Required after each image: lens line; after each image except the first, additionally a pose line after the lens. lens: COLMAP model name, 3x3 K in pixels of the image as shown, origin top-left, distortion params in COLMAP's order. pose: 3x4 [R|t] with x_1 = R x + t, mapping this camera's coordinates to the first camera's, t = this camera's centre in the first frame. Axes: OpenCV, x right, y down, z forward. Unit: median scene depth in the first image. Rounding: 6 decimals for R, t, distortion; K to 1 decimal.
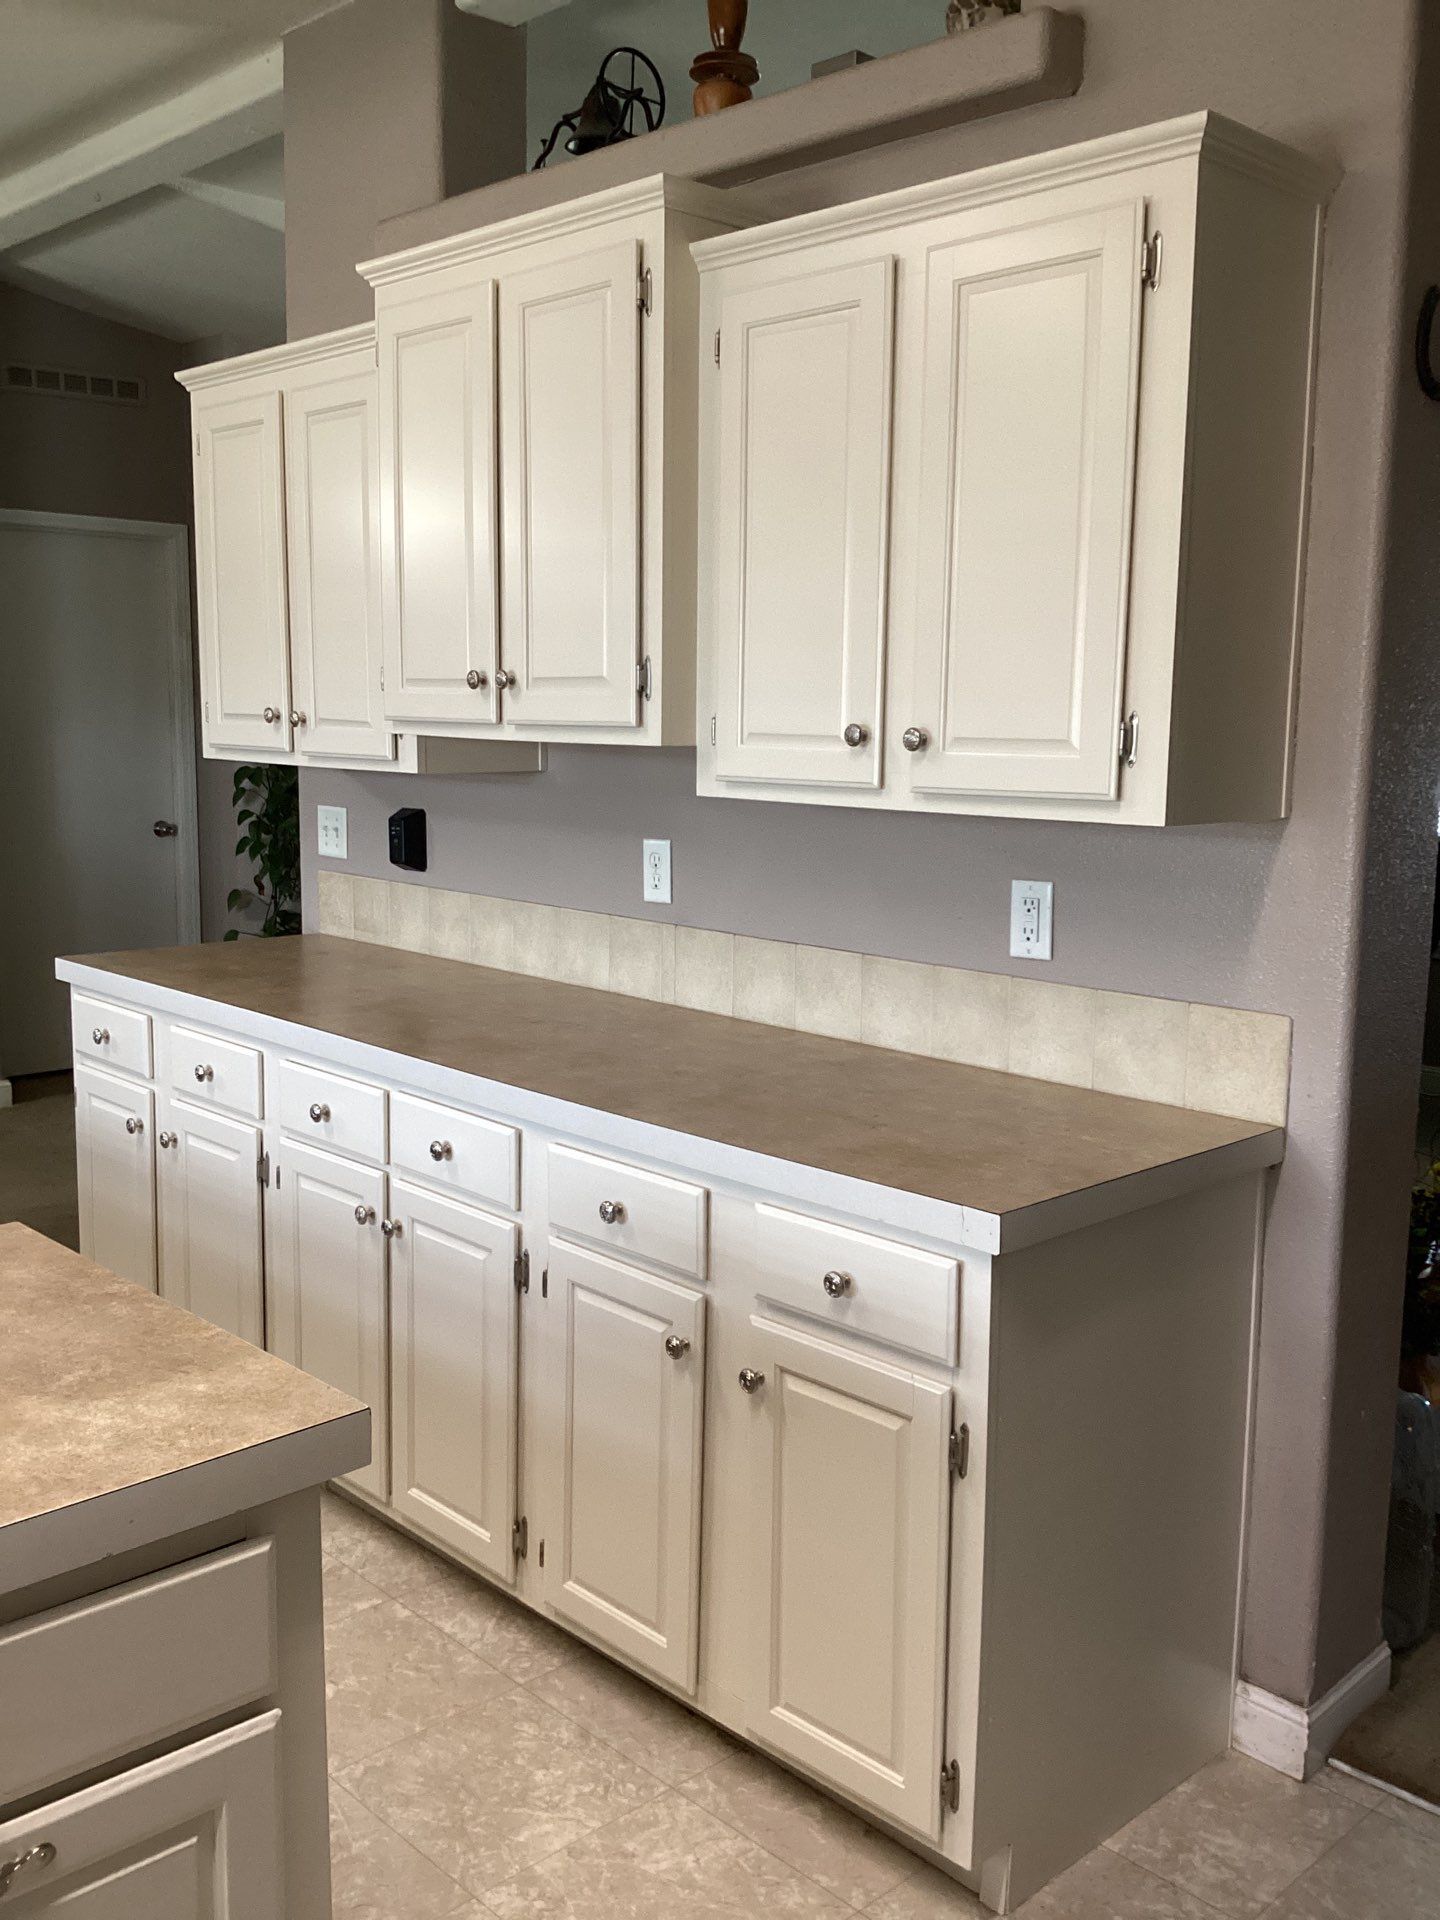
lens RADIAL K [[1756.2, 0, 764.8], [0, 1756.2, 904.7], [0, 0, 1]] dist [0.053881, 0.000000]
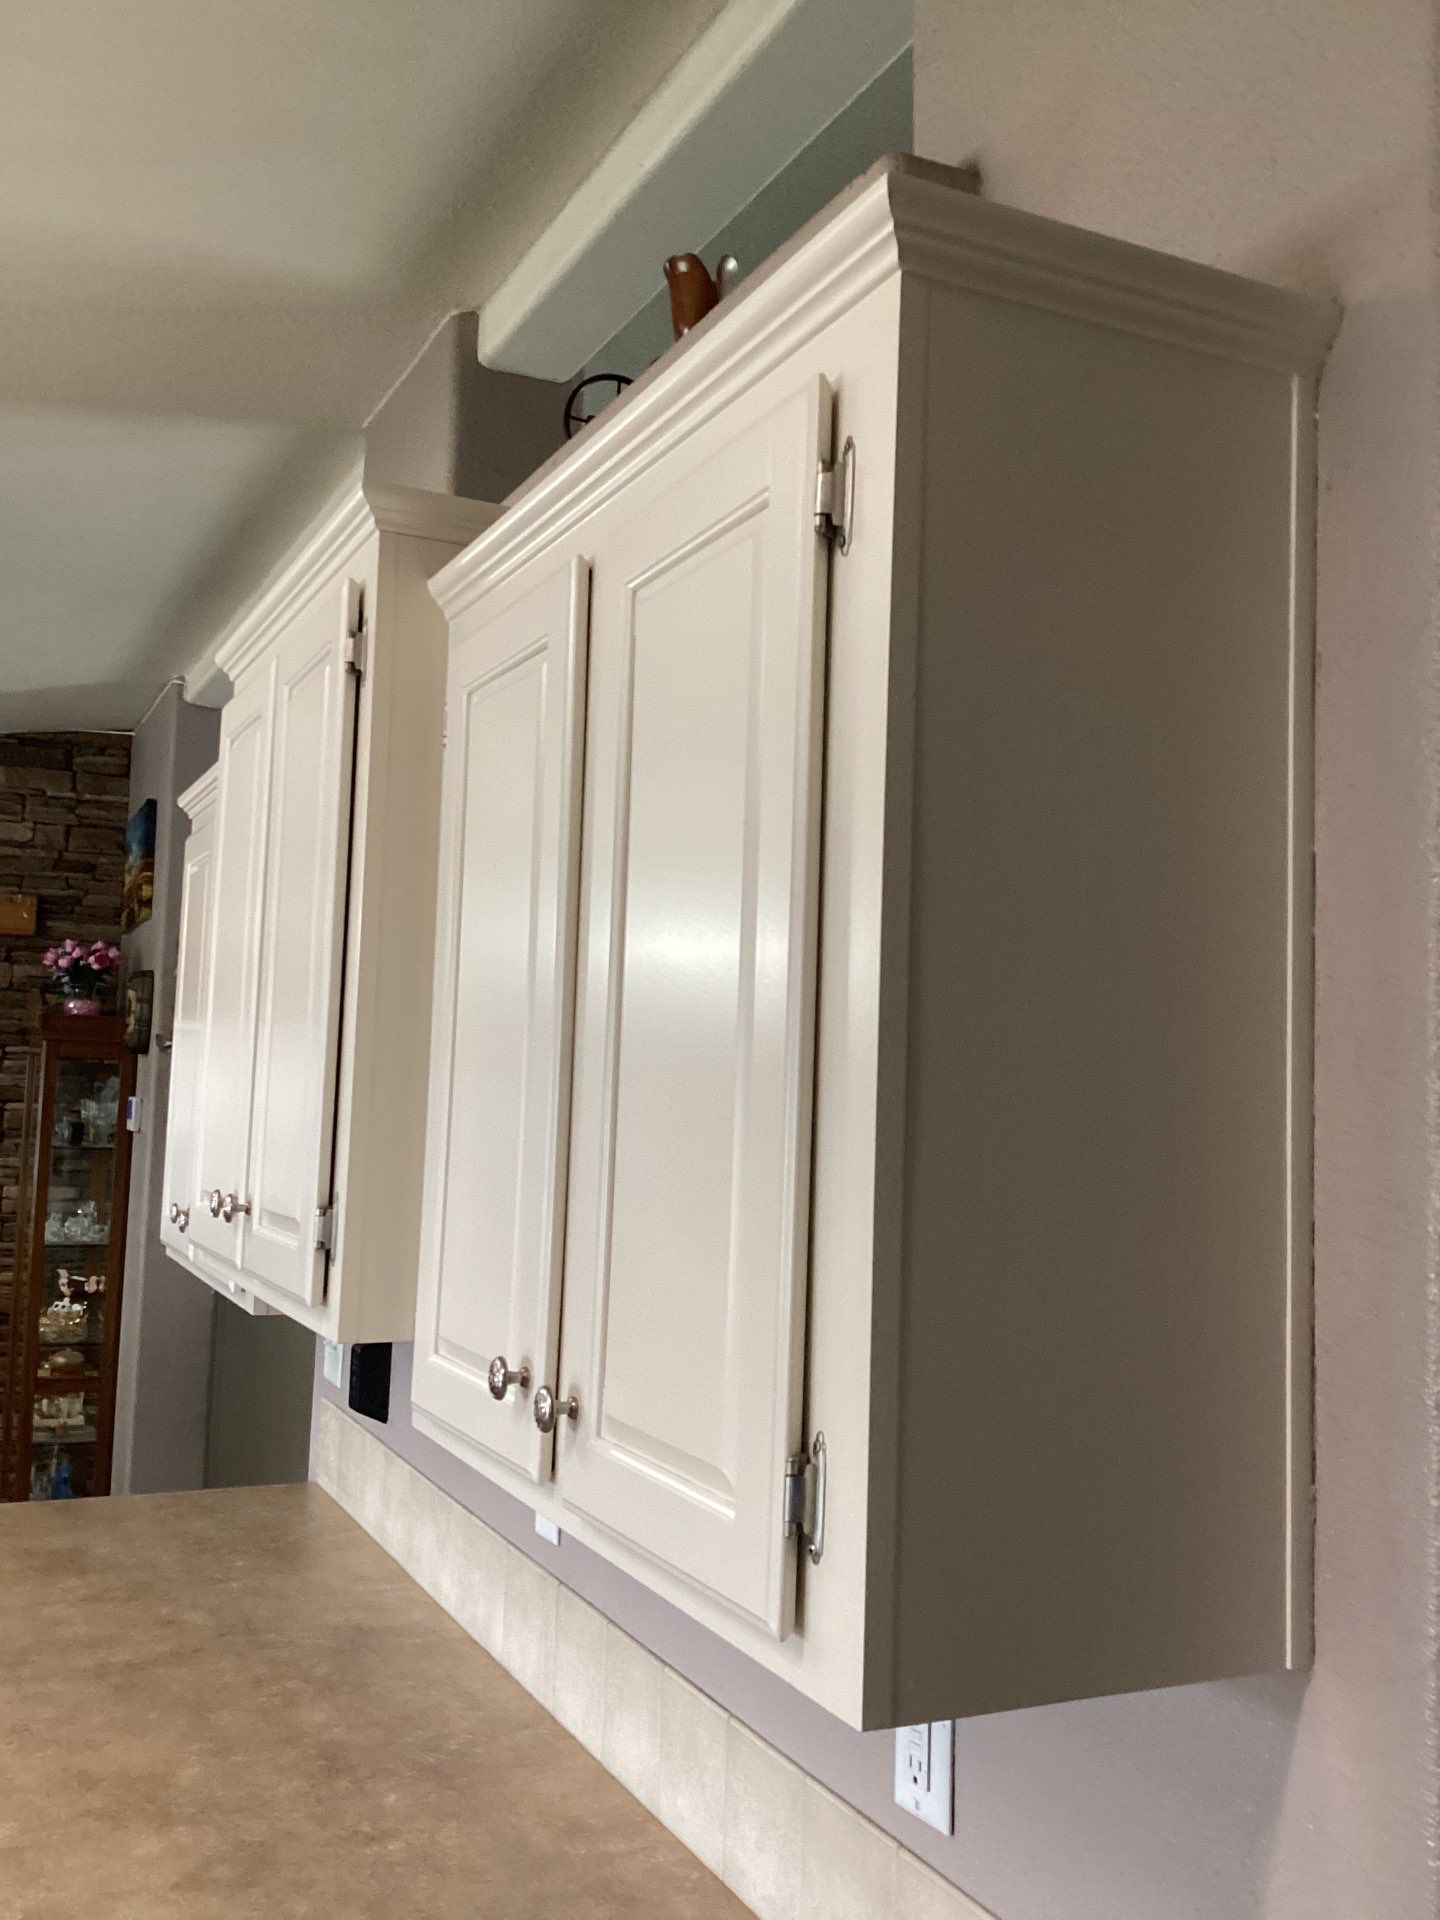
lens RADIAL K [[1756.2, 0, 712.9], [0, 1756.2, 937.3], [0, 0, 1]] dist [0.053881, 0.000000]
pose [[0.943290, -0.015614, -0.331602, 0.271162], [-0.052792, 0.979126, -0.196278, -0.117430], [0.327745, 0.202653, 0.922776, 0.448152]]
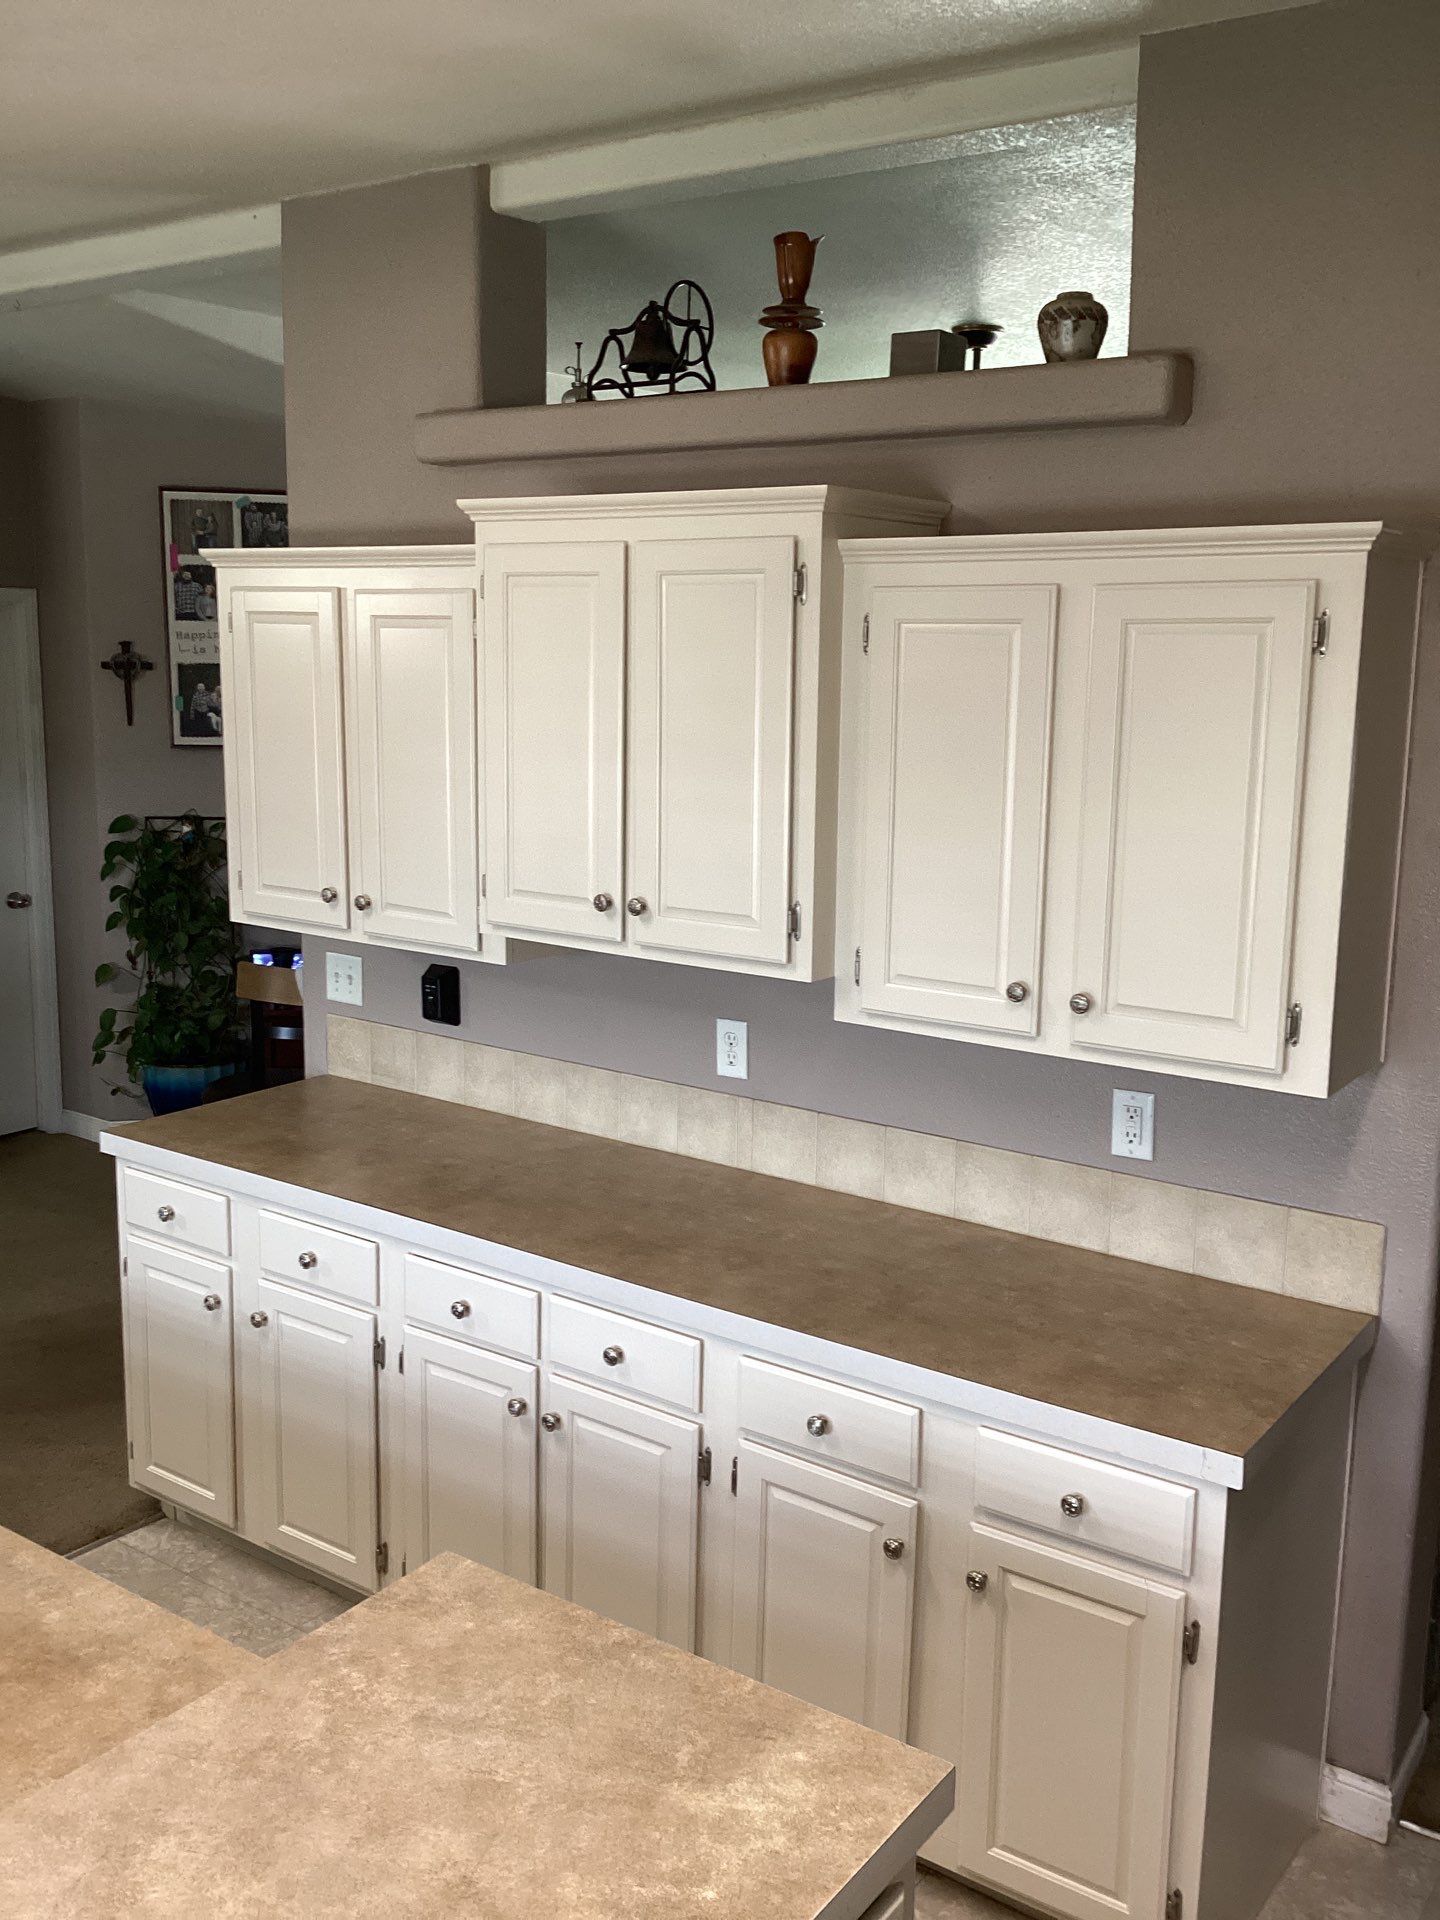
lens RADIAL K [[1756.2, 0, 761.8], [0, 1756.2, 920.2], [0, 0, 1]] dist [0.053881, 0.000000]
pose [[0.983334, -0.029586, 0.179384, -0.288981], [0.020661, 0.998463, 0.051421, -0.189099], [-0.180630, -0.046857, 0.982434, -0.079758]]
